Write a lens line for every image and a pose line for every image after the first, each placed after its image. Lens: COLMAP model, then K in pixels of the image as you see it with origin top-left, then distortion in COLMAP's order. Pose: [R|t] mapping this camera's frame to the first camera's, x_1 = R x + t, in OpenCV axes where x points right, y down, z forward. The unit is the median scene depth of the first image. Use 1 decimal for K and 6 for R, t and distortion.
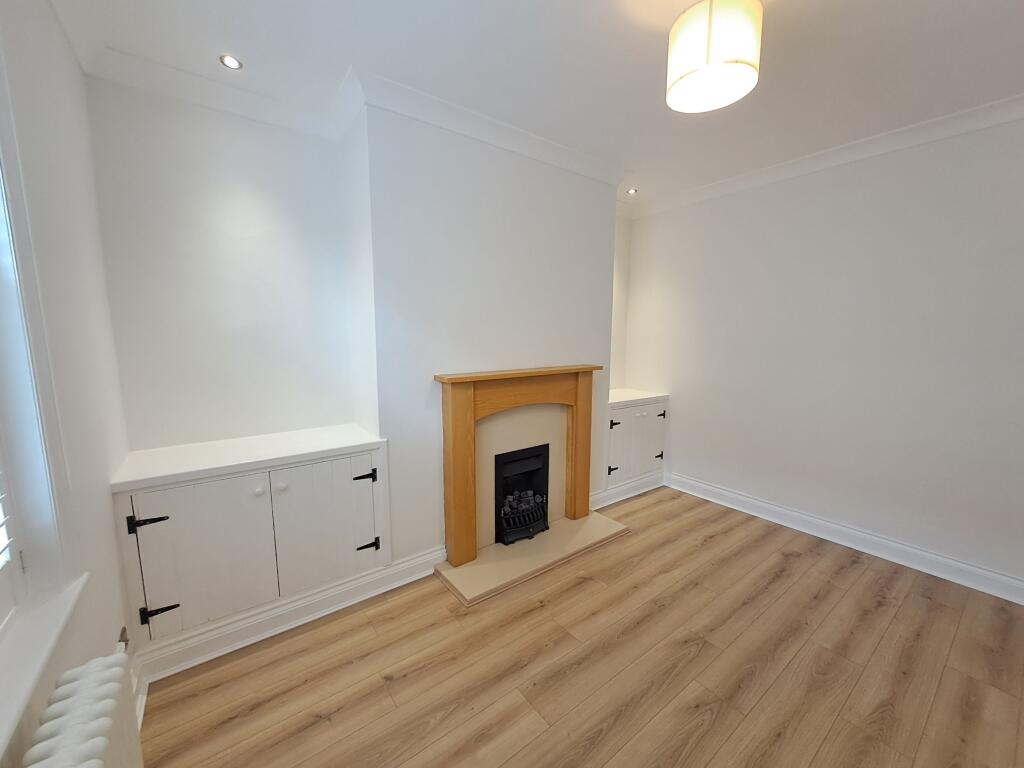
lens RADIAL K [[404.1, 0, 507.2], [0, 404.1, 390.1], [0, 0, 1]] dist [-0.001230, 0.000142]
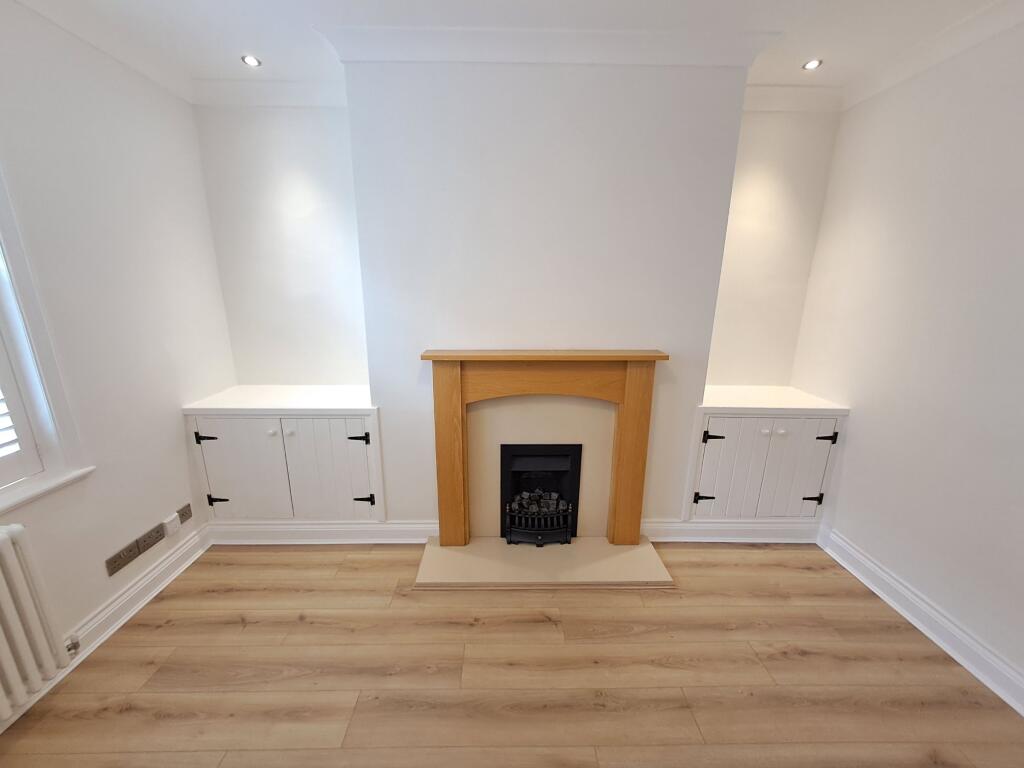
lens RADIAL K [[404.1, 0, 507.2], [0, 404.1, 390.1], [0, 0, 1]] dist [-0.001230, 0.000142]
pose [[0.809716, 0.153986, -0.566258, 0.512268], [-0.086975, 0.985792, 0.143703, -0.094014], [0.580340, -0.067108, 0.811604, 0.325696]]
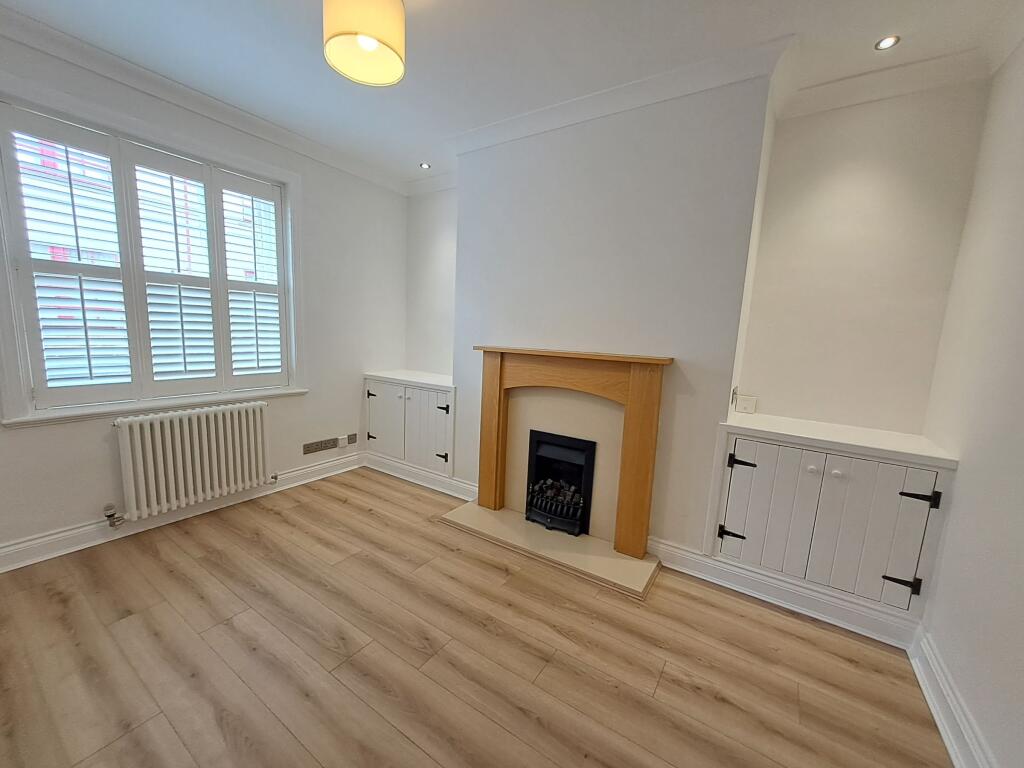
lens RADIAL K [[404.2, 0, 506.8], [0, 404.2, 392.8], [0, 0, 1]] dist [-0.003807, -0.000193]
pose [[0.334545, 0.154576, -0.929616, 0.998065], [-0.174810, 0.979515, 0.099963, -0.028090], [0.926024, 0.129064, 0.354713, 0.617076]]
